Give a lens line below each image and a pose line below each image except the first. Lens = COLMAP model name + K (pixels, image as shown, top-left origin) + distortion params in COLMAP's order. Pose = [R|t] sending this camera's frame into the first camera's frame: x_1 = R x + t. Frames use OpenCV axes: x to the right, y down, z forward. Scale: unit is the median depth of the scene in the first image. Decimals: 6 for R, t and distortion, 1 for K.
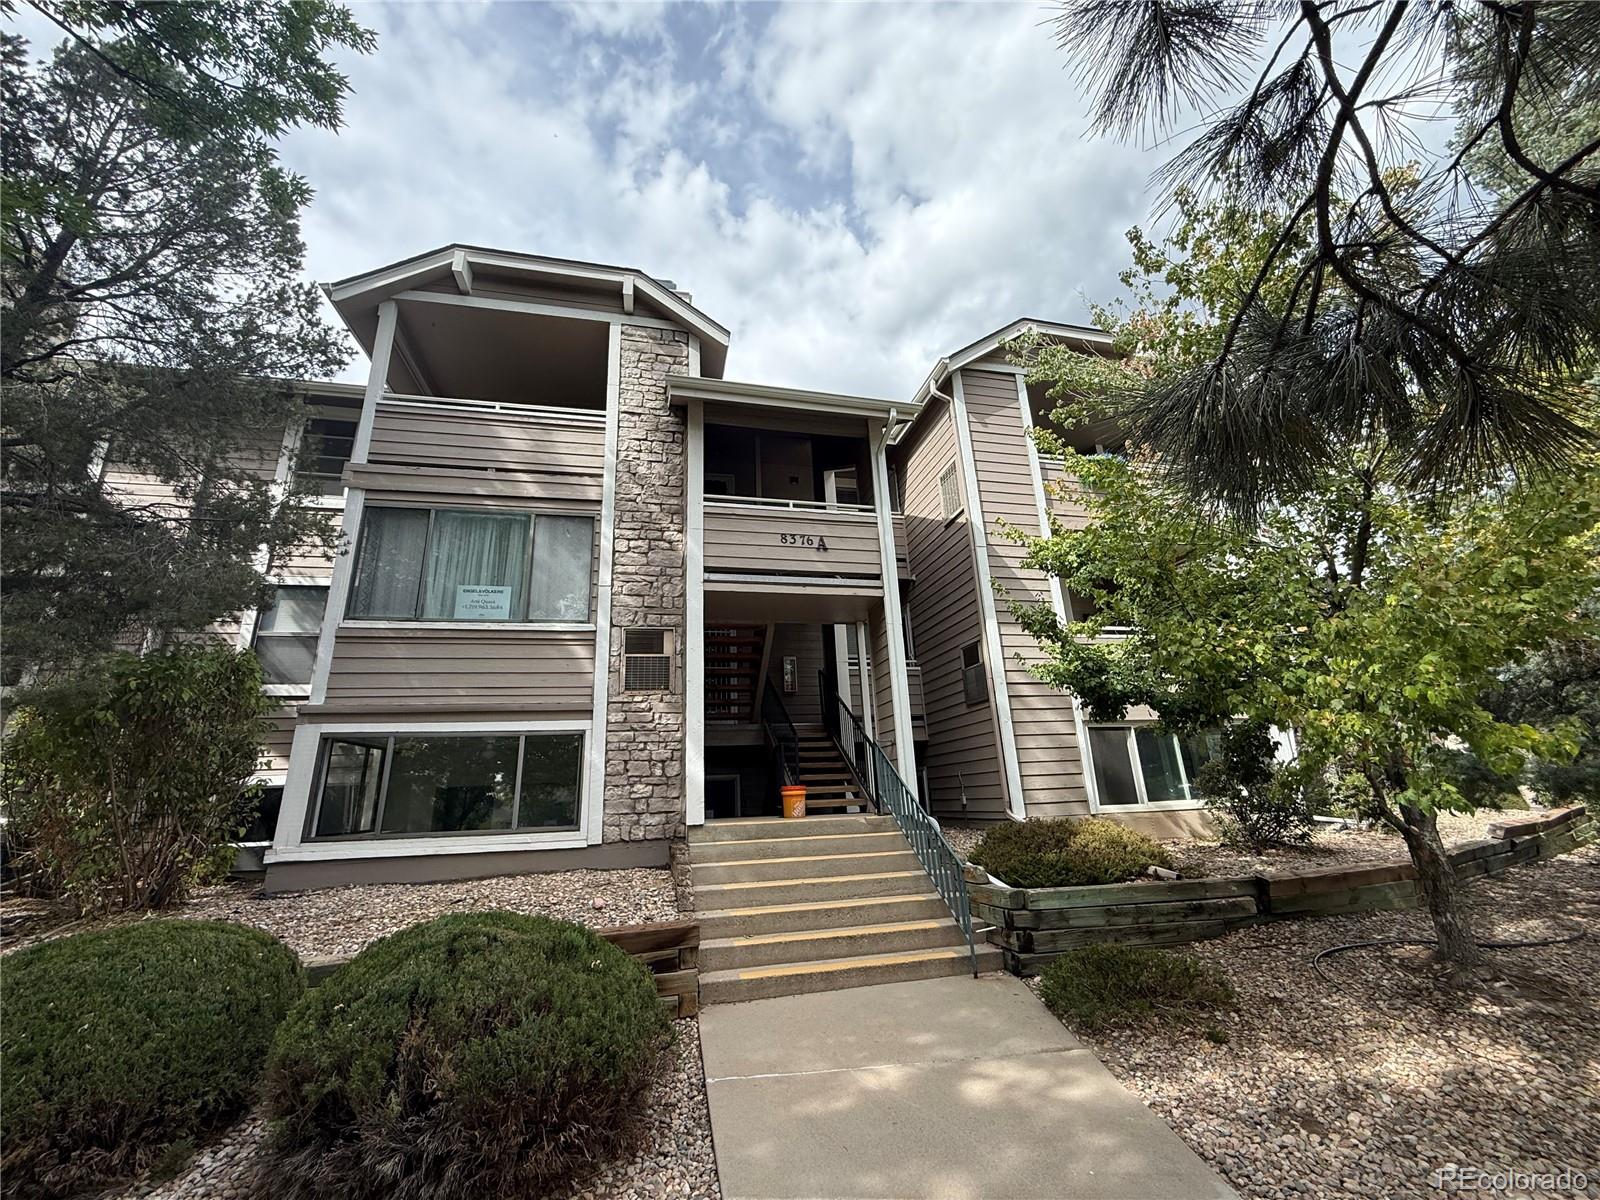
lens RADIAL K [[640.1, 0, 797.2], [0, 640.1, 599.2], [0, 0, 1]] dist [0.000415, -0.000207]
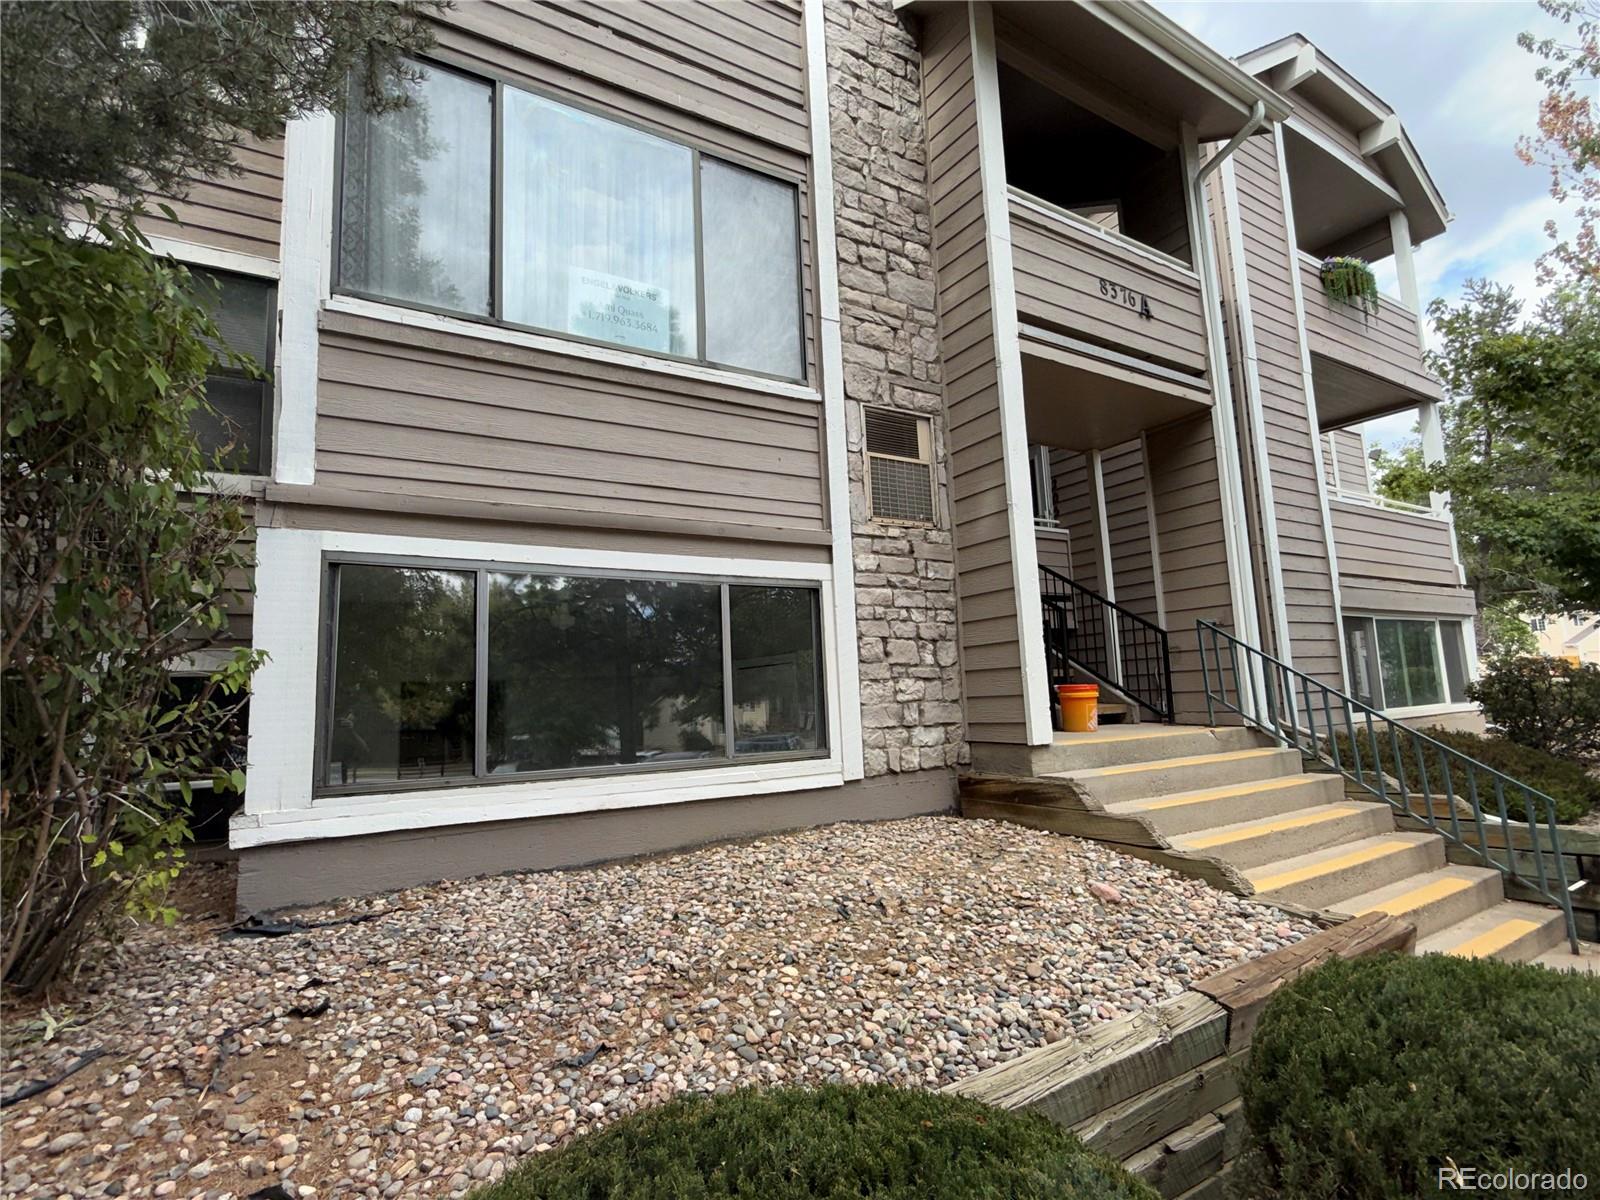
lens RADIAL K [[798.2, 0, 802.5], [0, 798.2, 605.6], [0, 0, 1]] dist [0.001470, 0.000144]
pose [[0.942090, 0.038079, 0.333191, -0.564629], [-0.091856, 0.984837, 0.147168, 0.124531], [-0.322535, -0.169251, 0.931303, 0.362610]]
